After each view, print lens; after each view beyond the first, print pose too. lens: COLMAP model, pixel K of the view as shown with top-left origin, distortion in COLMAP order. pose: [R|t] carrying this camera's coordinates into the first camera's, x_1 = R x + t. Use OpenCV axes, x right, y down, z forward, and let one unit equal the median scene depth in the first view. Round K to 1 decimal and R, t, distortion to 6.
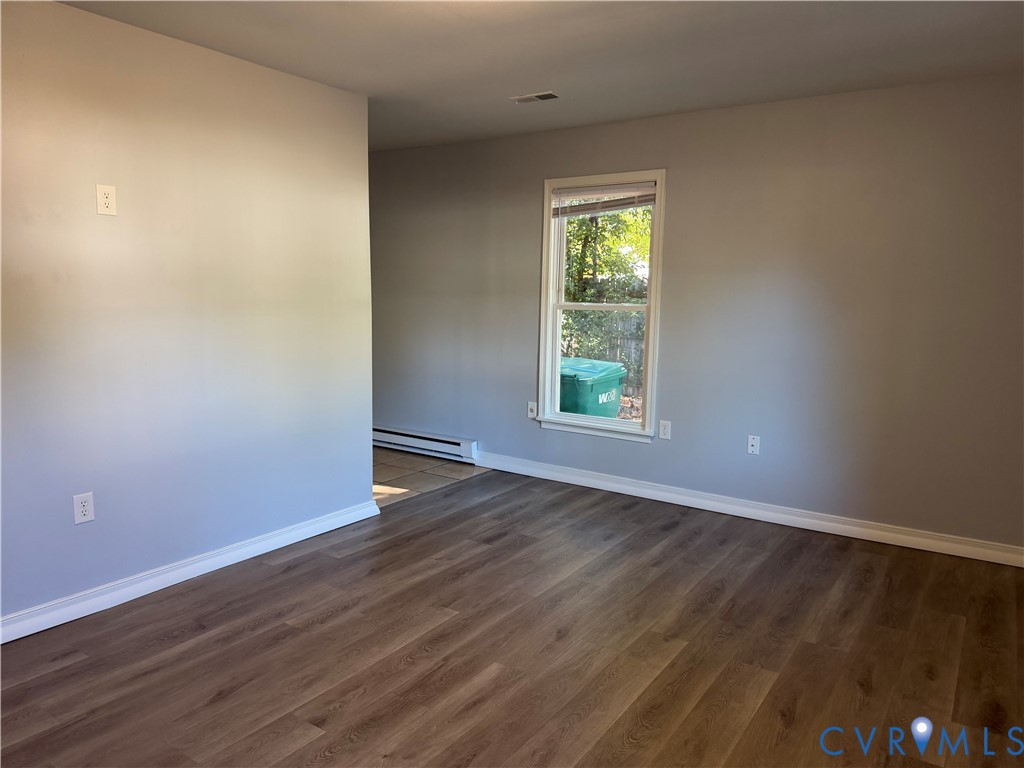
lens RADIAL K [[726.5, 0, 526.5], [0, 726.5, 385.4], [0, 0, 1]] dist [0.080888, -0.099418]
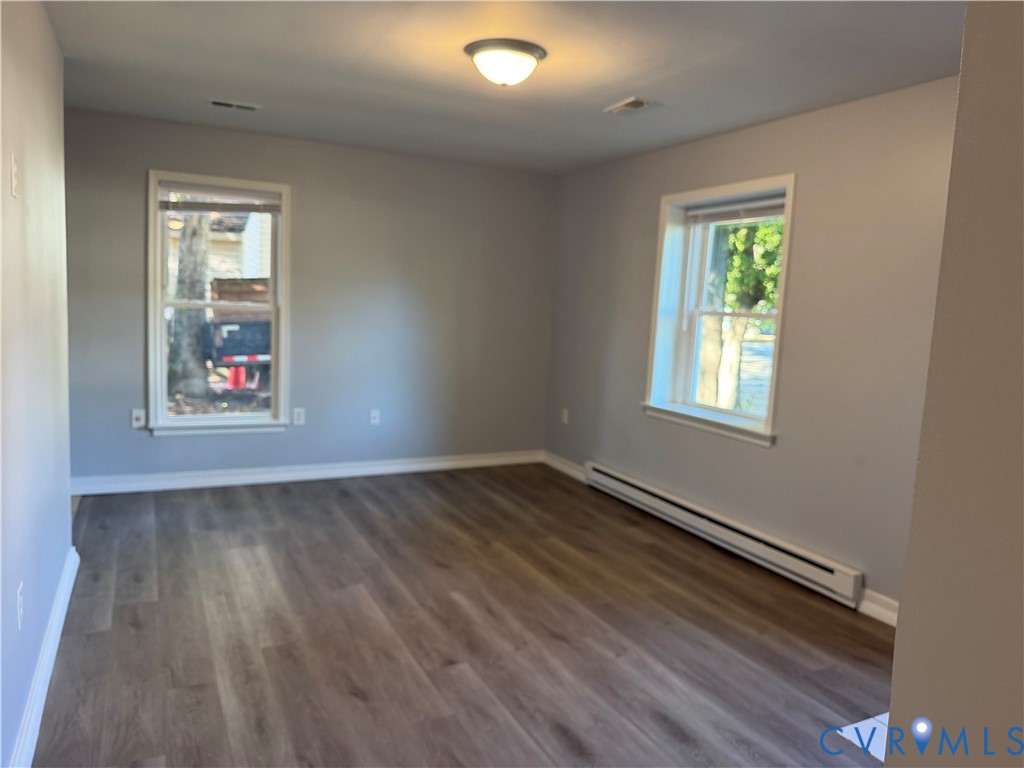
lens RADIAL K [[726.5, 0, 526.5], [0, 726.5, 385.4], [0, 0, 1]] dist [0.080888, -0.099418]
pose [[0.481501, -0.093977, 0.871393, -0.791821], [0.076417, 0.994950, 0.065077, -0.043251], [-0.873108, 0.035255, 0.486251, 0.182645]]
